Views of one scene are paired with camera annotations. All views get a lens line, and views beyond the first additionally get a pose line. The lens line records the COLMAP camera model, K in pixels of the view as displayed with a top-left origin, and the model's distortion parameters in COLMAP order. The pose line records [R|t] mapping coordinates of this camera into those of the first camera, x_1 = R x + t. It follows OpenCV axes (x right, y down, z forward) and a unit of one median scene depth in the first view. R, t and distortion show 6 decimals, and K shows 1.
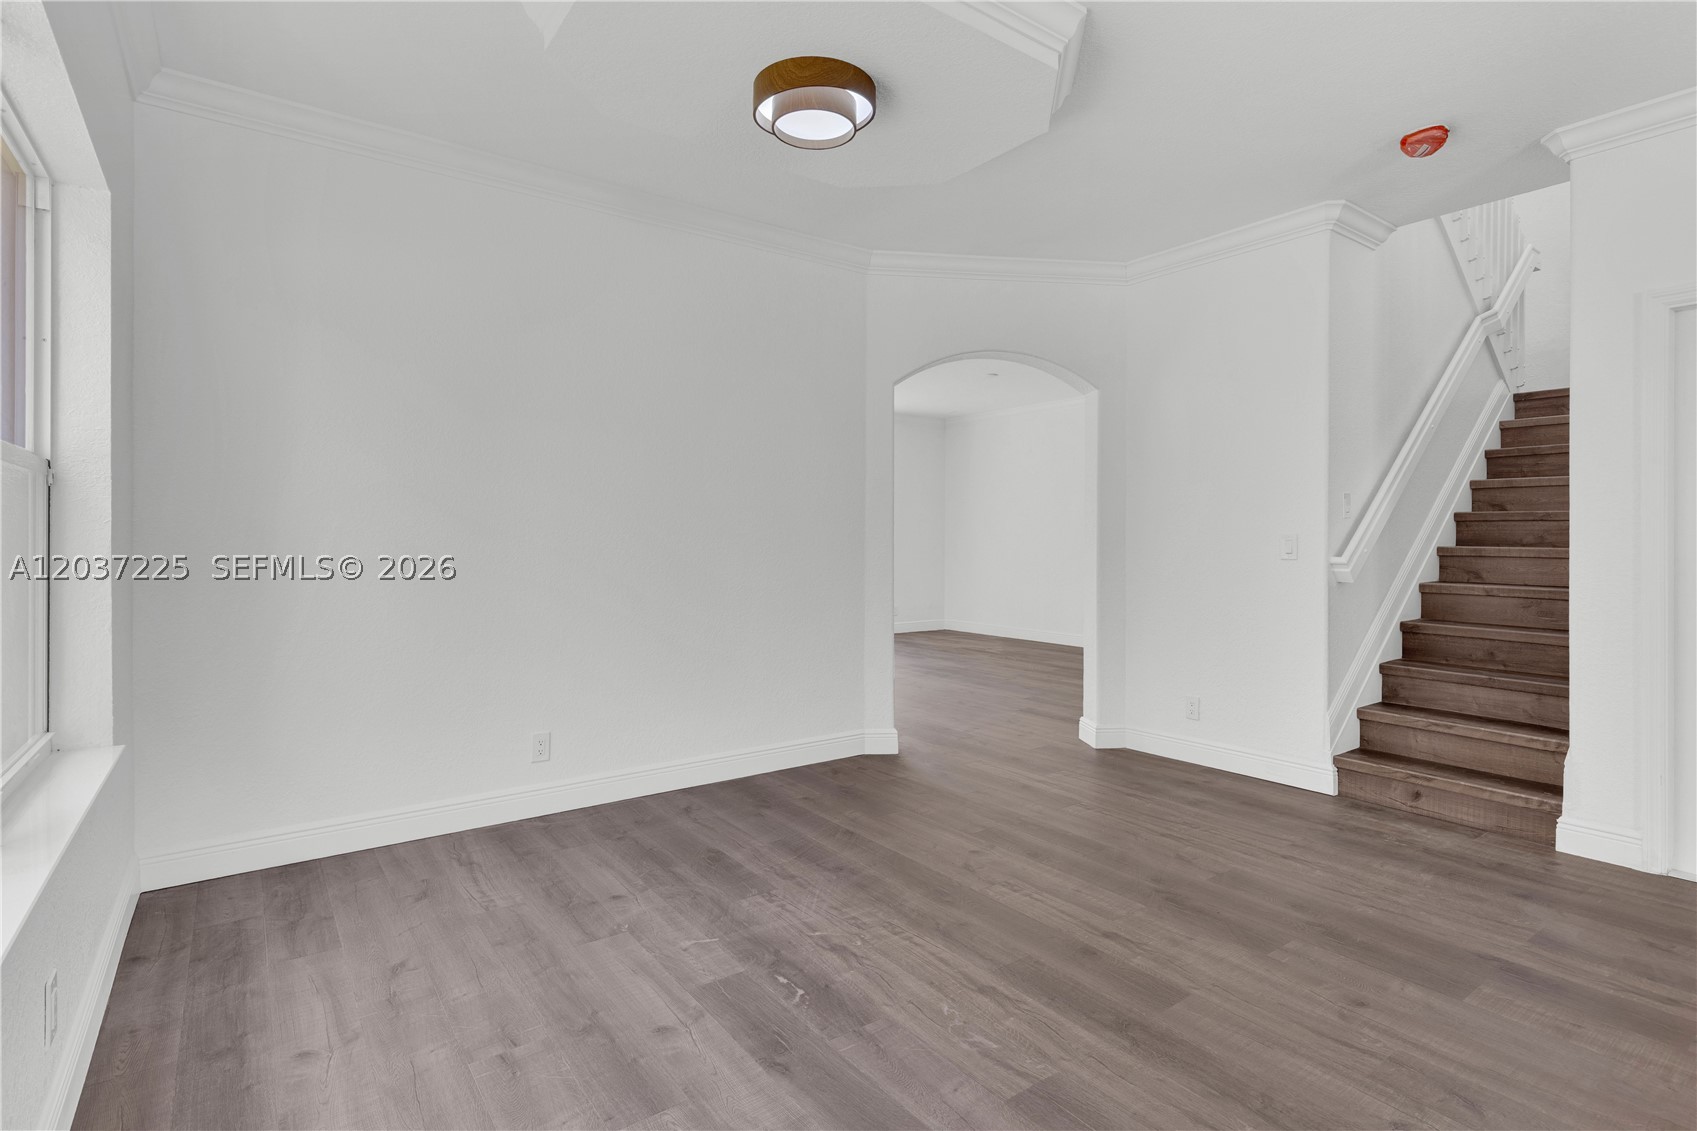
lens RADIAL K [[797.1, 0, 851.1], [0, 797.1, 553.4], [0, 0, 1]] dist [-0.000053, 0.000202]
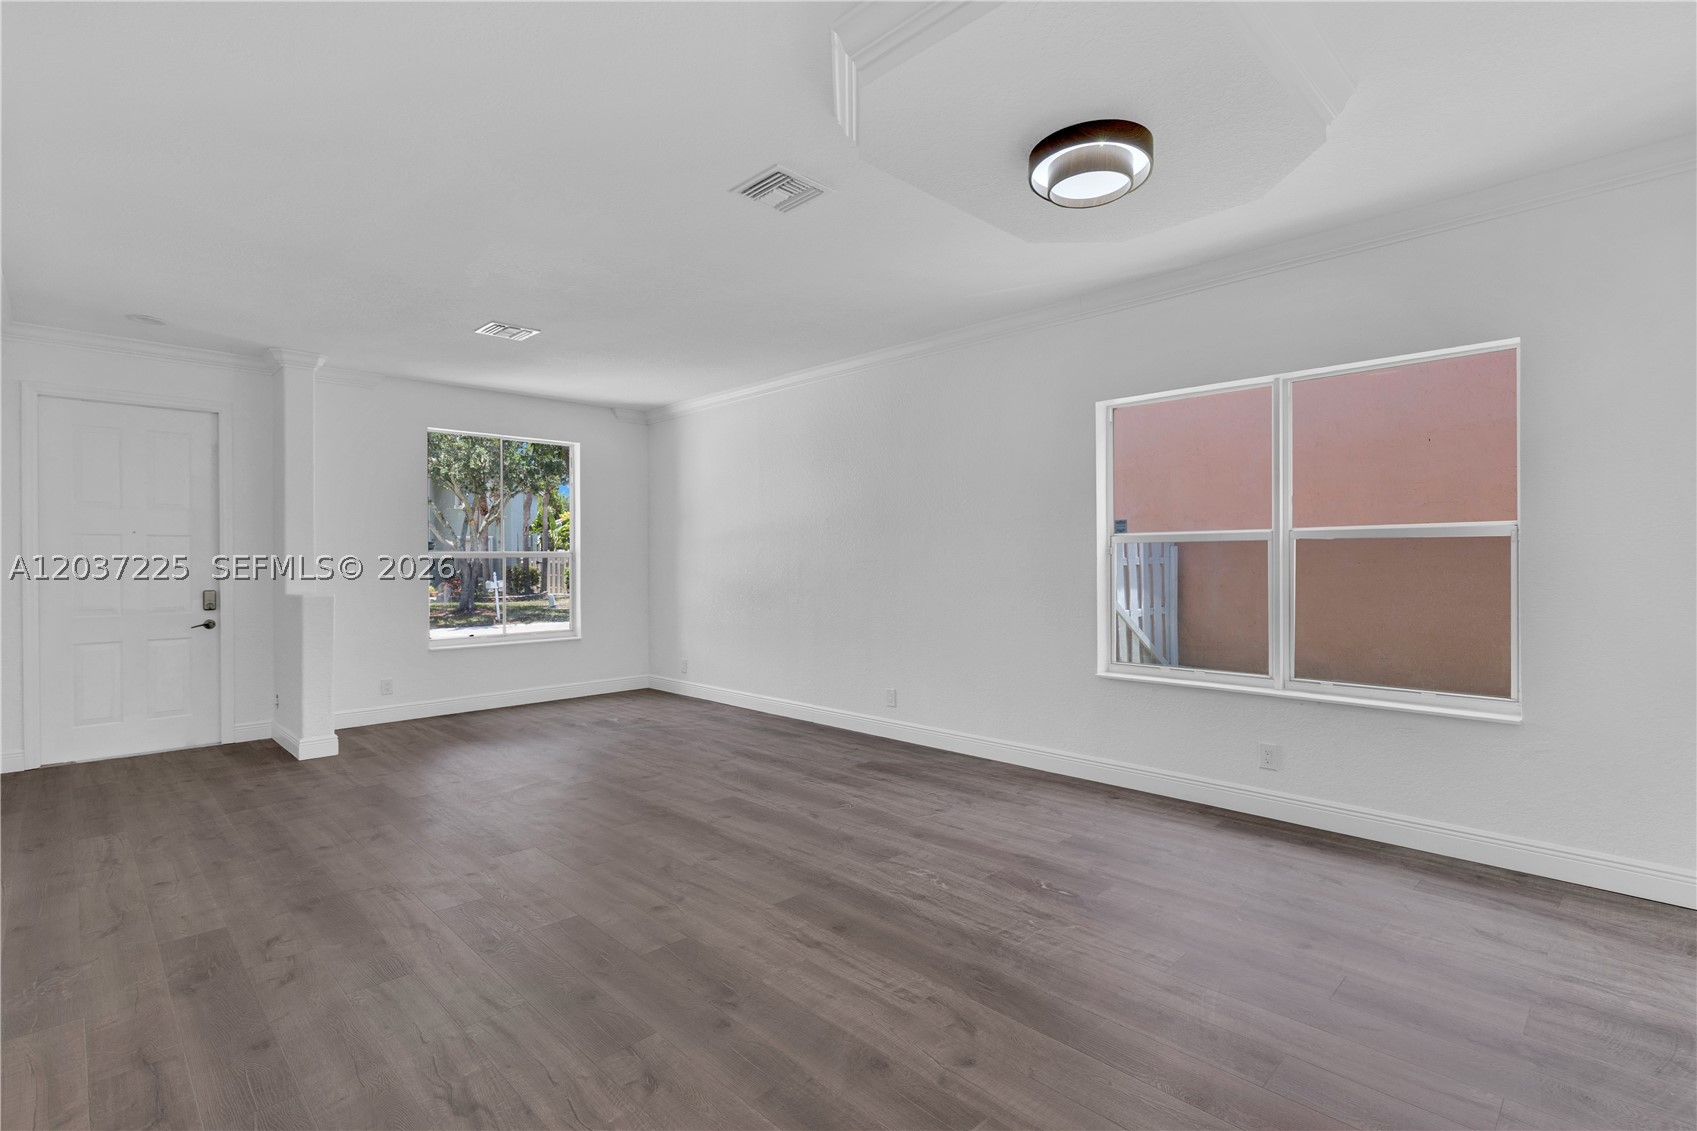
lens RADIAL K [[797.1, 0, 843.9], [0, 797.1, 558.7], [0, 0, 1]] dist [-0.000053, 0.000202]
pose [[-0.988591, 0.003357, -0.150586, 0.474267], [0.001210, 0.999896, 0.014343, -0.061734], [0.150619, 0.013997, -0.988493, 2.194107]]
